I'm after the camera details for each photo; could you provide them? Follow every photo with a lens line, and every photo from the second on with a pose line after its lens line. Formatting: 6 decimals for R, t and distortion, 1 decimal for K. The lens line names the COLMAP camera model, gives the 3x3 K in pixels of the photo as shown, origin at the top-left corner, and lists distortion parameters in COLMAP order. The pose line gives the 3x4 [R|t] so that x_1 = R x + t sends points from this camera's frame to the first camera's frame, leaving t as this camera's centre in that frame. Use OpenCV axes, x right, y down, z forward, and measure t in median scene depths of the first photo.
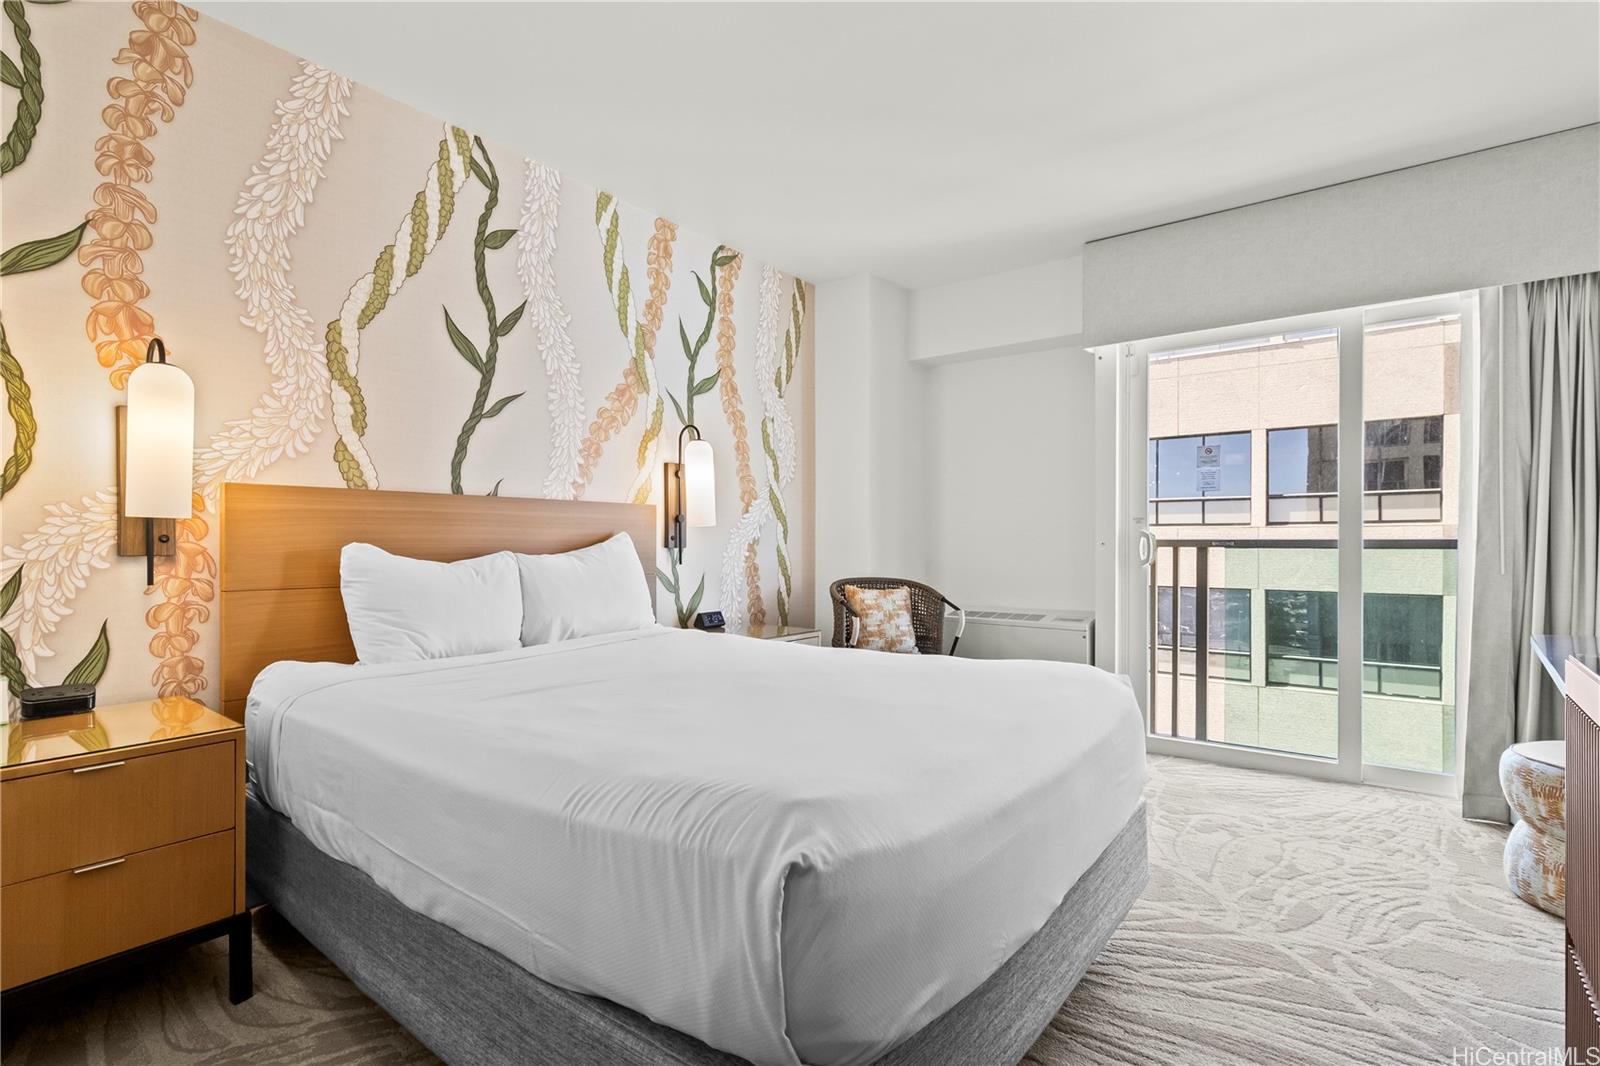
lens RADIAL K [[766.4, 0, 810.9], [0, 766.4, 546.0], [0, 0, 1]] dist [0.000556, 0.000229]
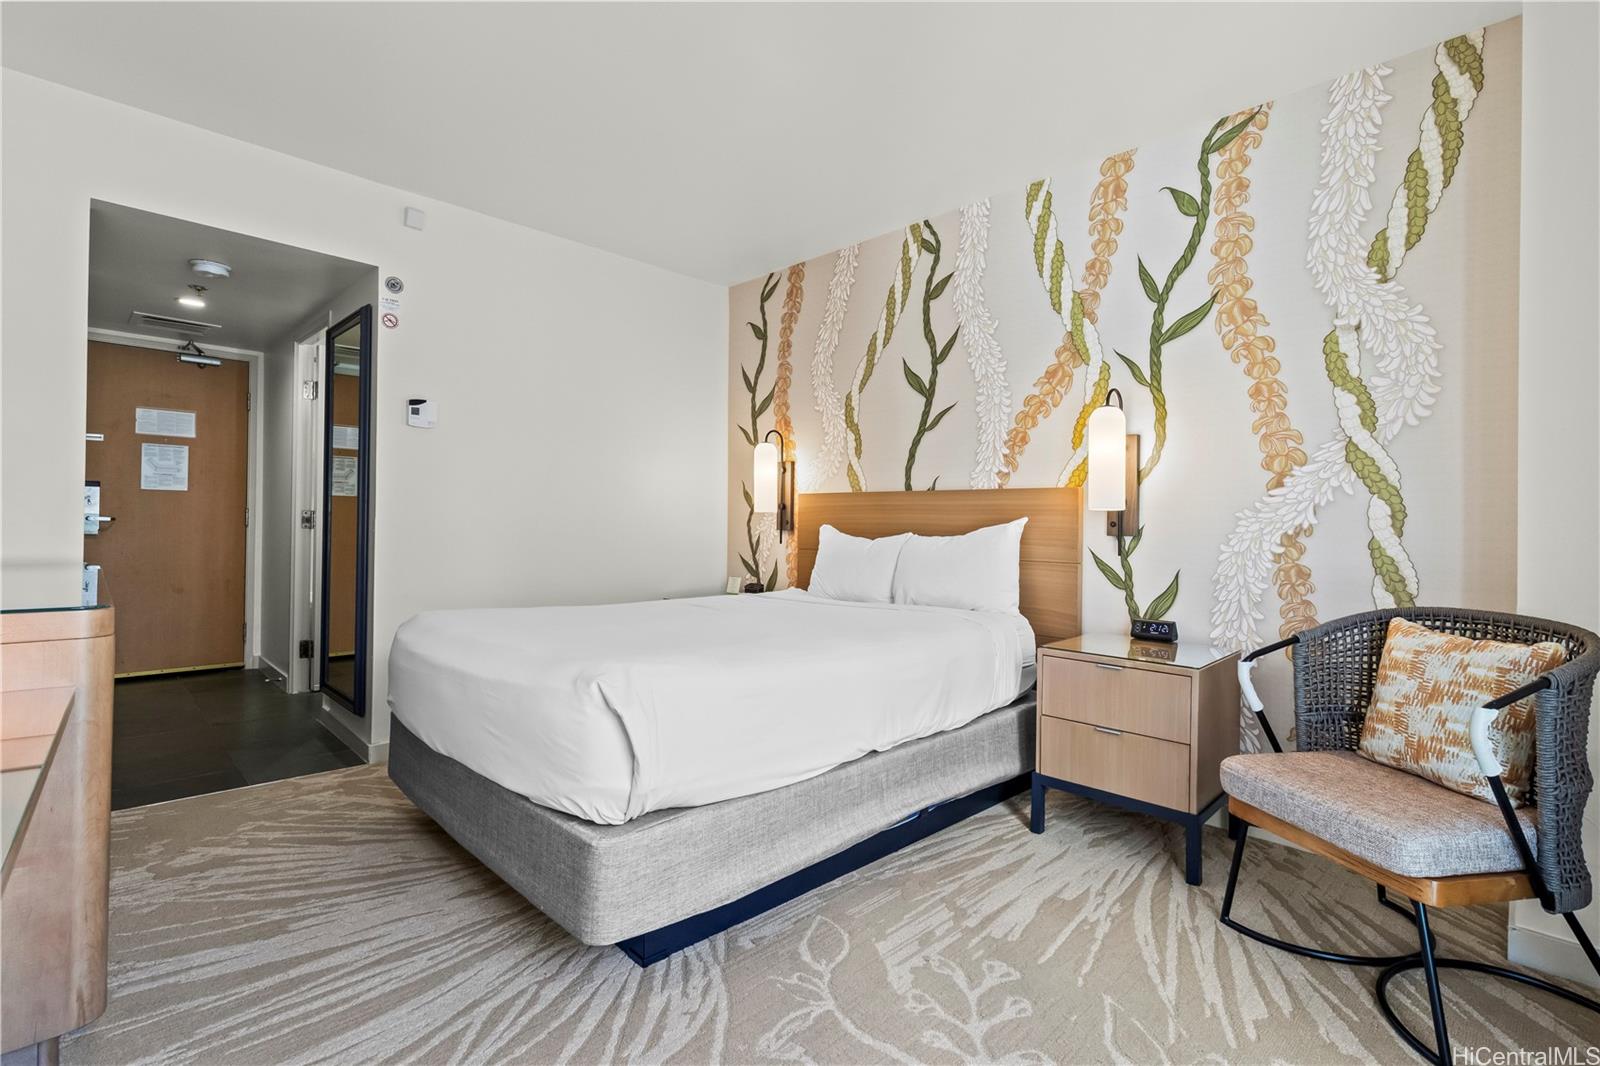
lens RADIAL K [[741.3, 0, 792.9], [0, 741.3, 525.8], [0, 0, 1]] dist [0.003126, 0.000157]
pose [[-0.148012, -0.002504, -0.988982, 0.785885], [-0.023351, 0.999727, 0.000963, -0.001406], [0.988710, 0.023236, -0.148030, 0.883338]]
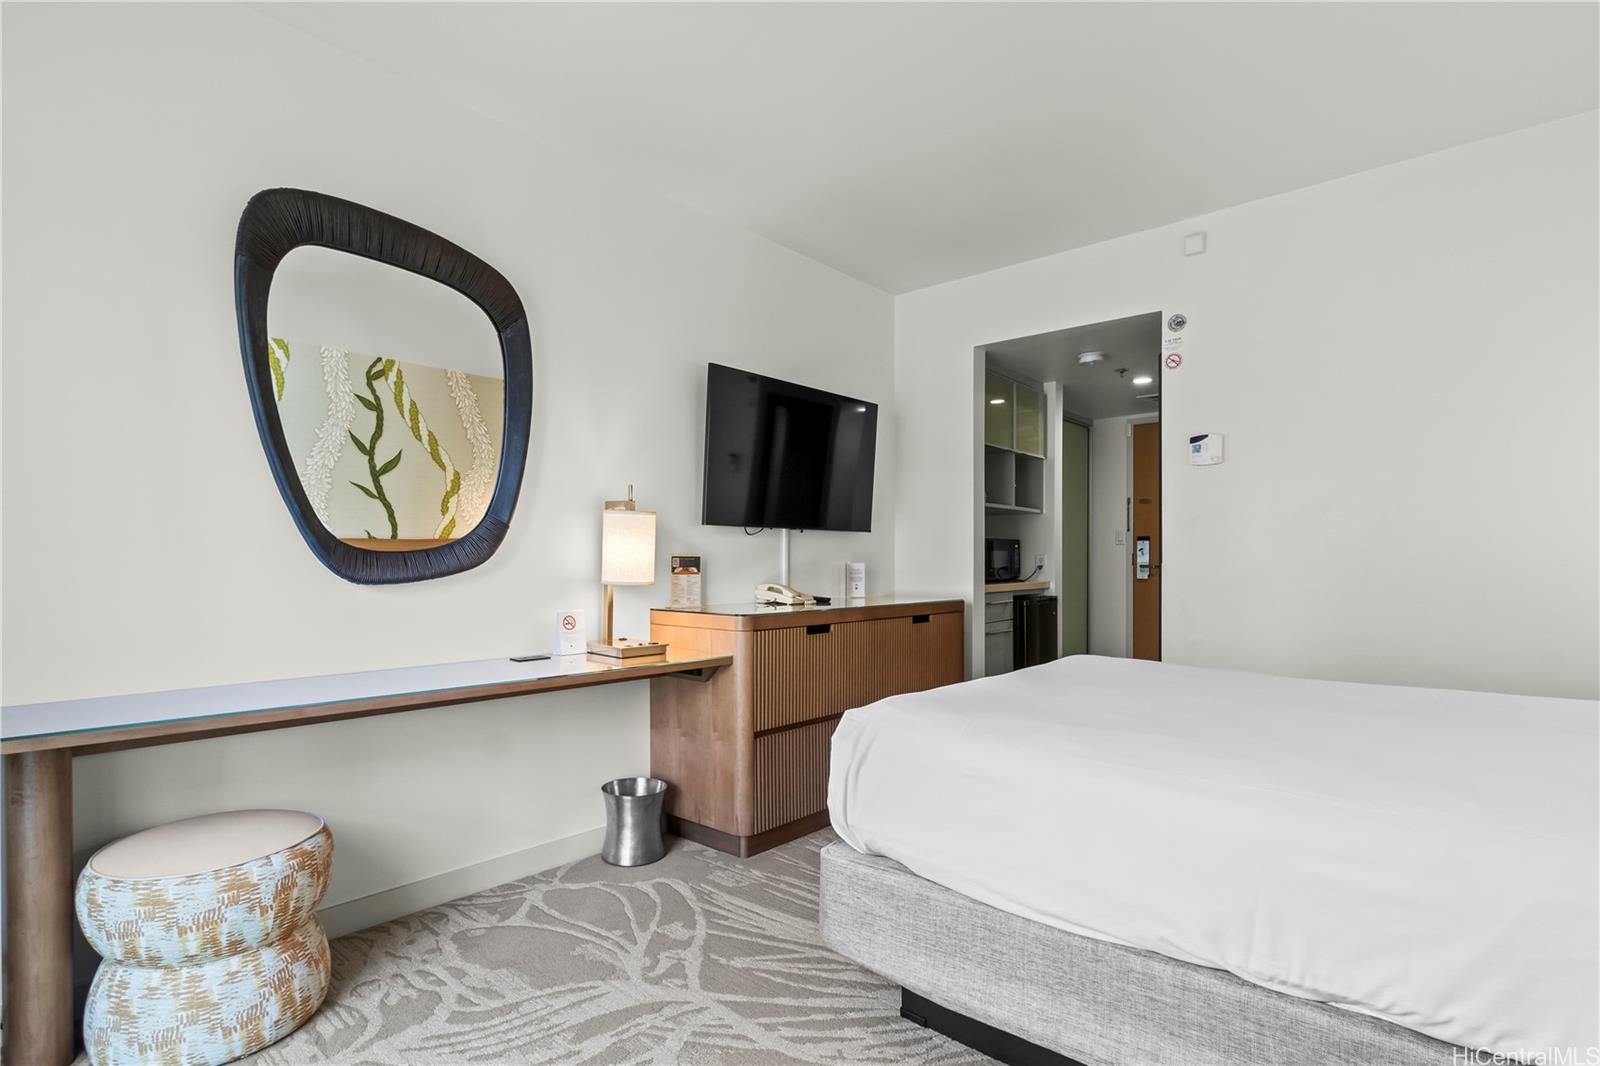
lens RADIAL K [[789.2, 0, 794.6], [0, 789.2, 567.3], [0, 0, 1]] dist [0.002131, 0.000238]
pose [[-0.997561, 0.004600, 0.069648, 0.272730], [0.005720, 0.999857, 0.015892, -0.011773], [-0.069565, 0.016251, -0.997445, 1.298227]]
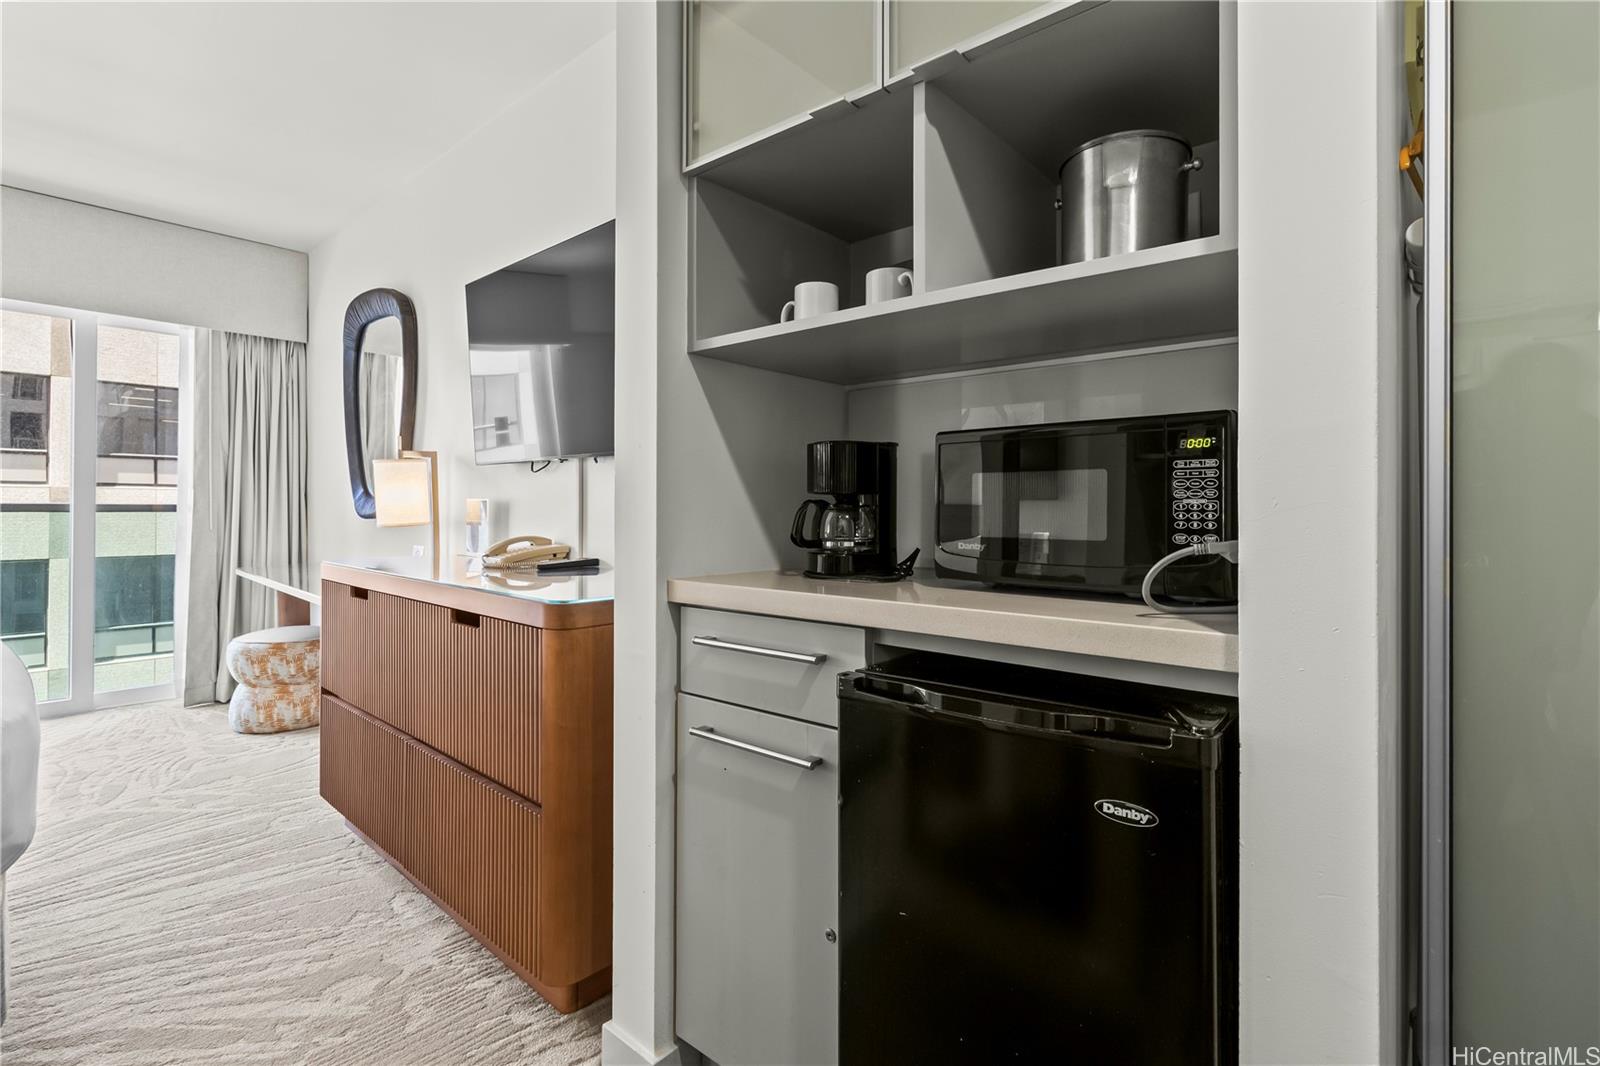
lens RADIAL K [[753.3, 0, 806.0], [0, 753.3, 503.9], [0, 0, 1]] dist [0.002054, 0.000270]
pose [[0.070162, 0.003036, 0.997531, -0.405510], [0.002421, 0.999992, -0.003214, -0.003459], [-0.997533, 0.002641, 0.070154, -0.199854]]
